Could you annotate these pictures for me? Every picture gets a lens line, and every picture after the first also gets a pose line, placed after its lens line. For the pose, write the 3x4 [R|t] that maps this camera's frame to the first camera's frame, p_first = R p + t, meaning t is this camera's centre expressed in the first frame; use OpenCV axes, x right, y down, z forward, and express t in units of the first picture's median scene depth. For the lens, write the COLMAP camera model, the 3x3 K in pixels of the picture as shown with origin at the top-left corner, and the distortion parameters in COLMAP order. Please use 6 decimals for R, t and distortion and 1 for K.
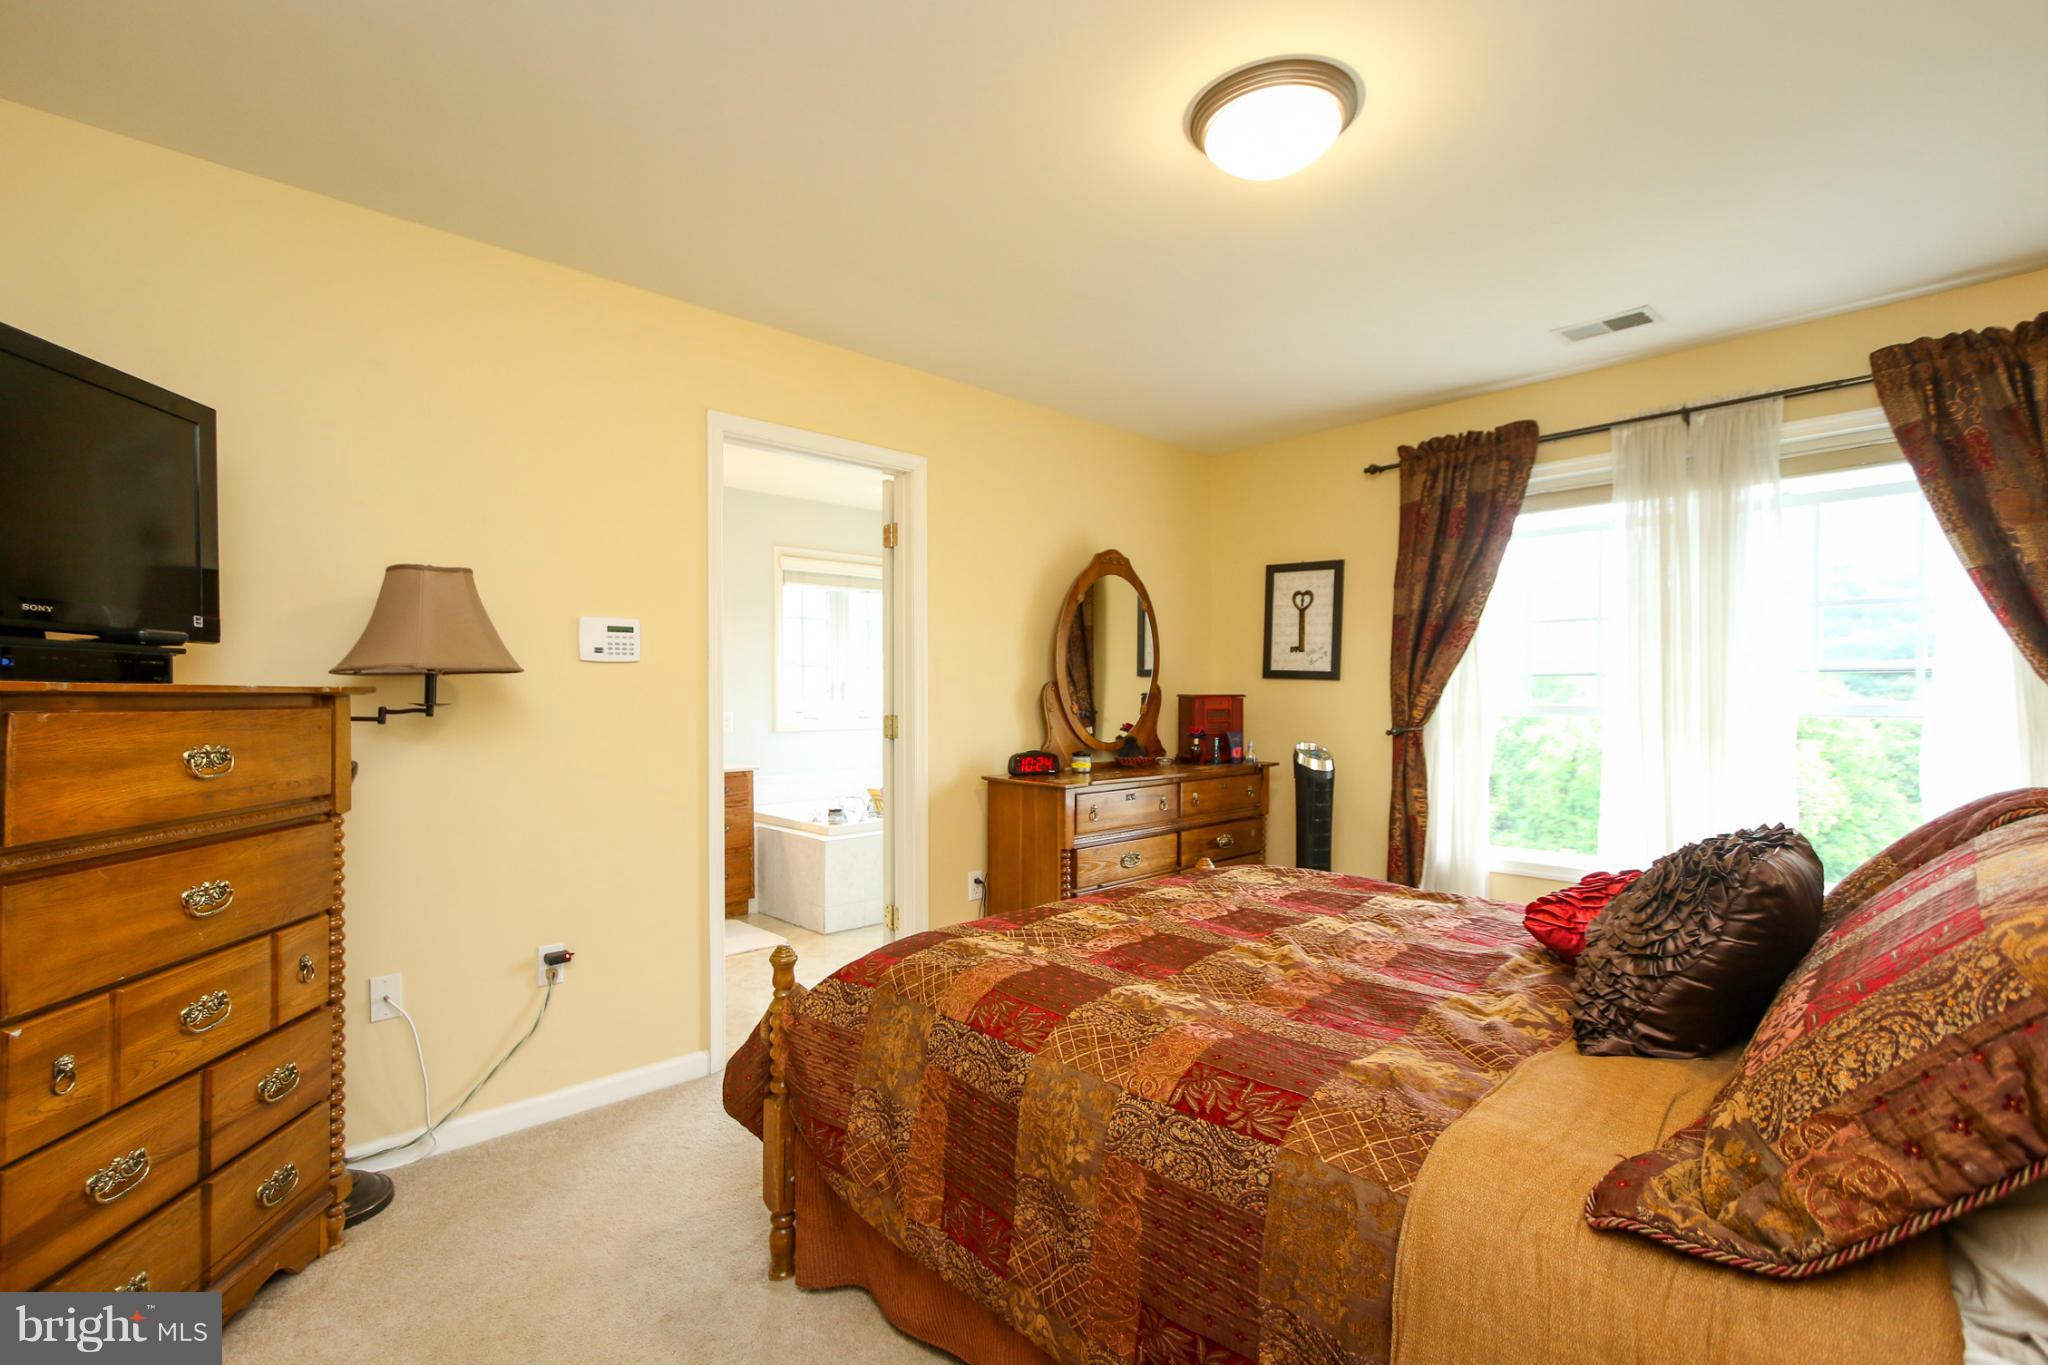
lens RADIAL K [[940.6, 0, 1024.0], [0, 940.6, 700.6], [0, 0, 1]] dist [-0.000627, -0.000001]
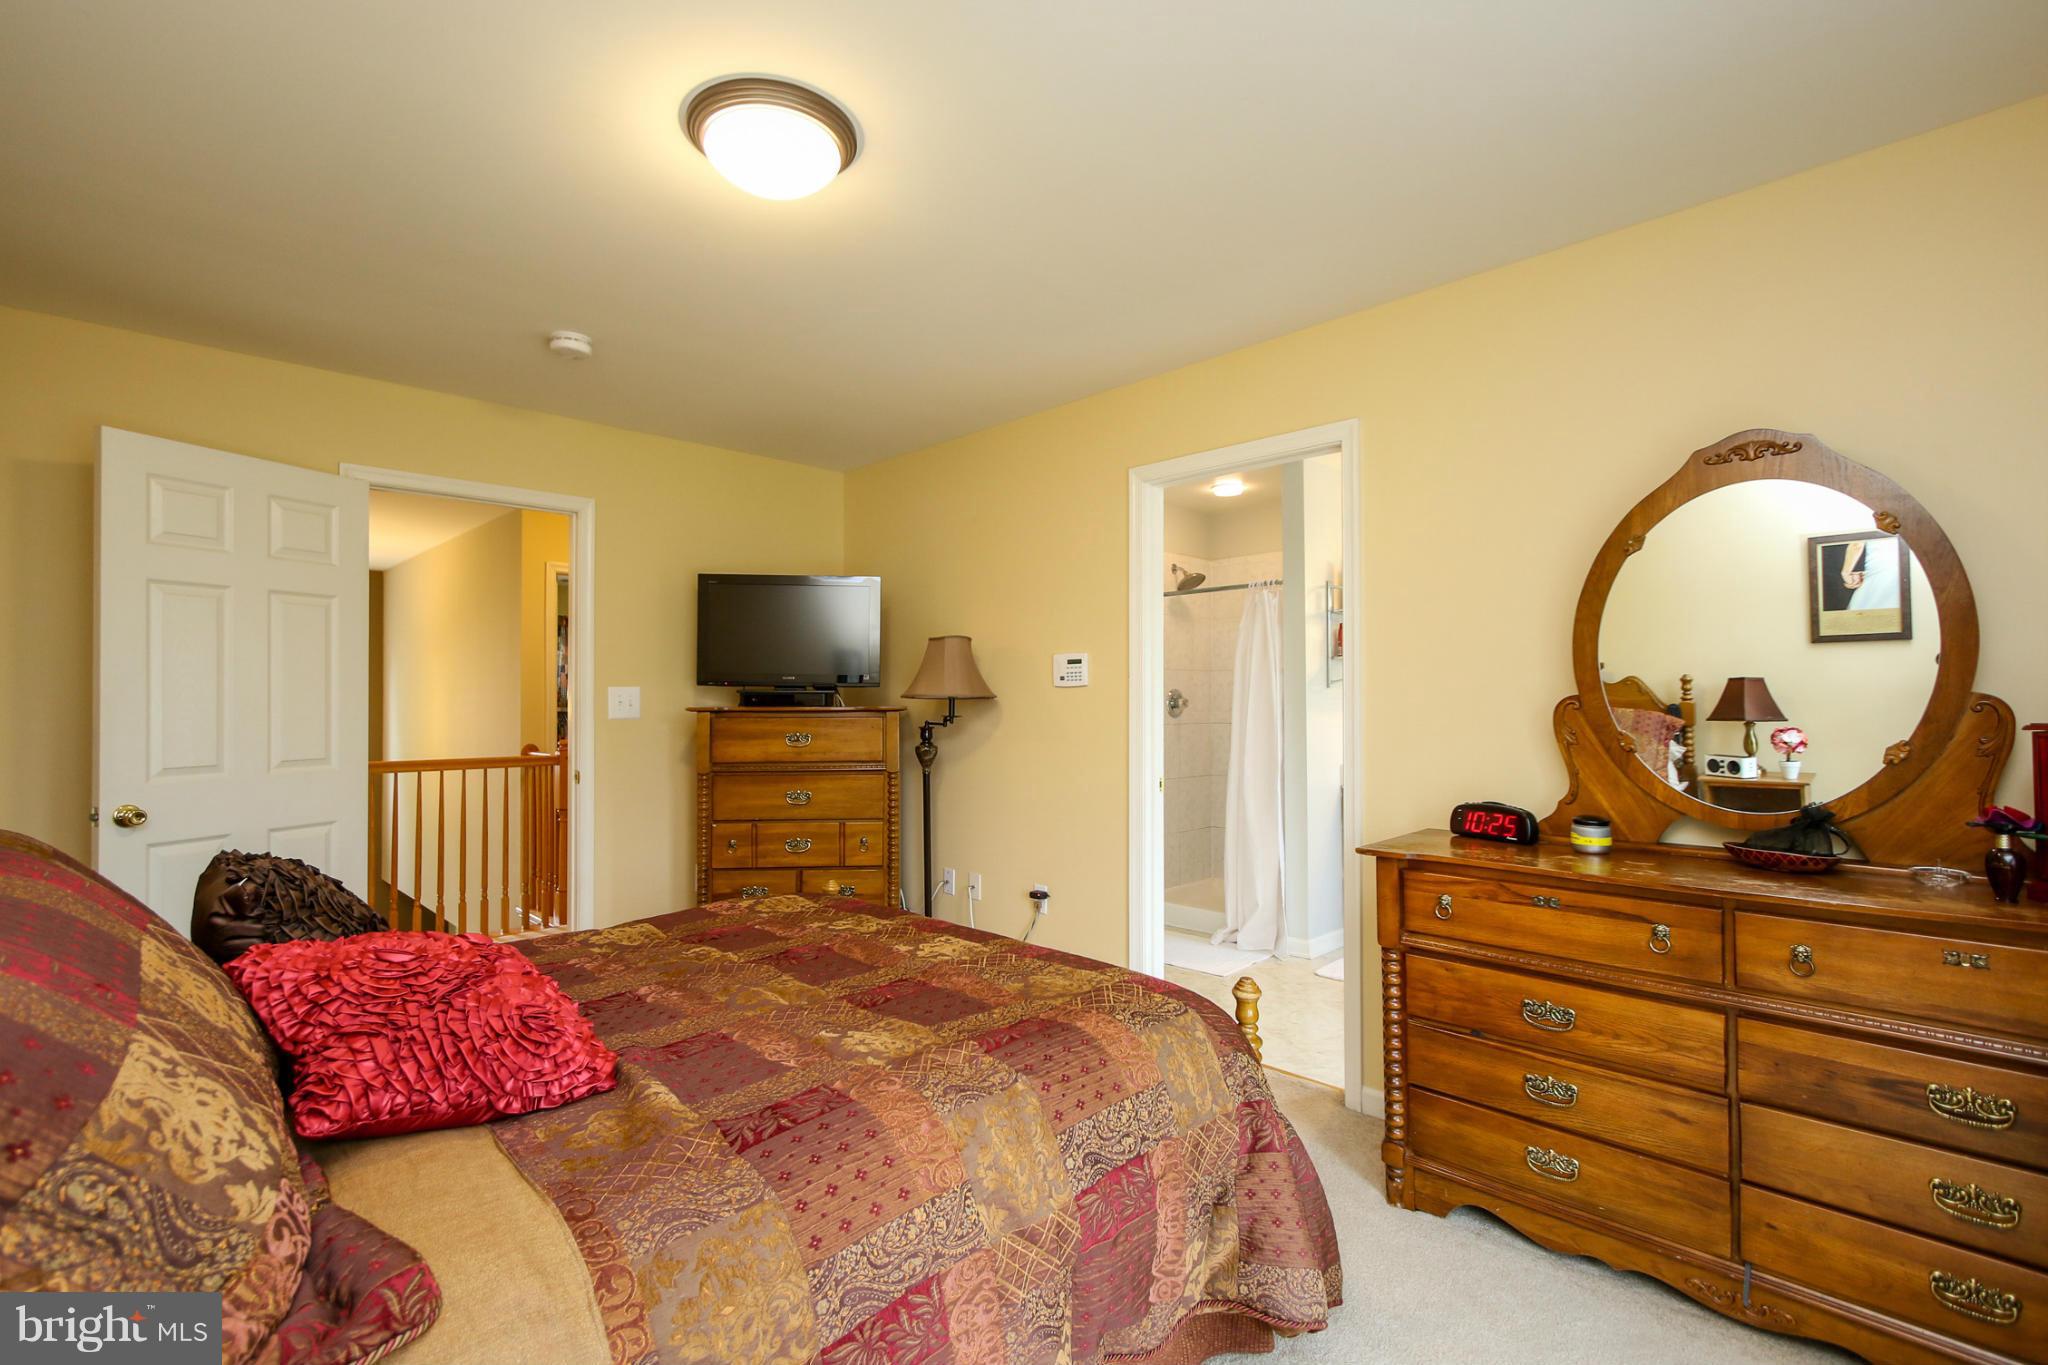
lens RADIAL K [[940.6, 0, 1024.0], [0, 940.6, 700.6], [0, 0, 1]] dist [-0.000627, -0.000001]
pose [[0.004827, -0.002829, -0.999984, 1.081754], [-0.007507, 0.999968, -0.002865, -0.020487], [0.999960, 0.007521, 0.004806, 1.123458]]
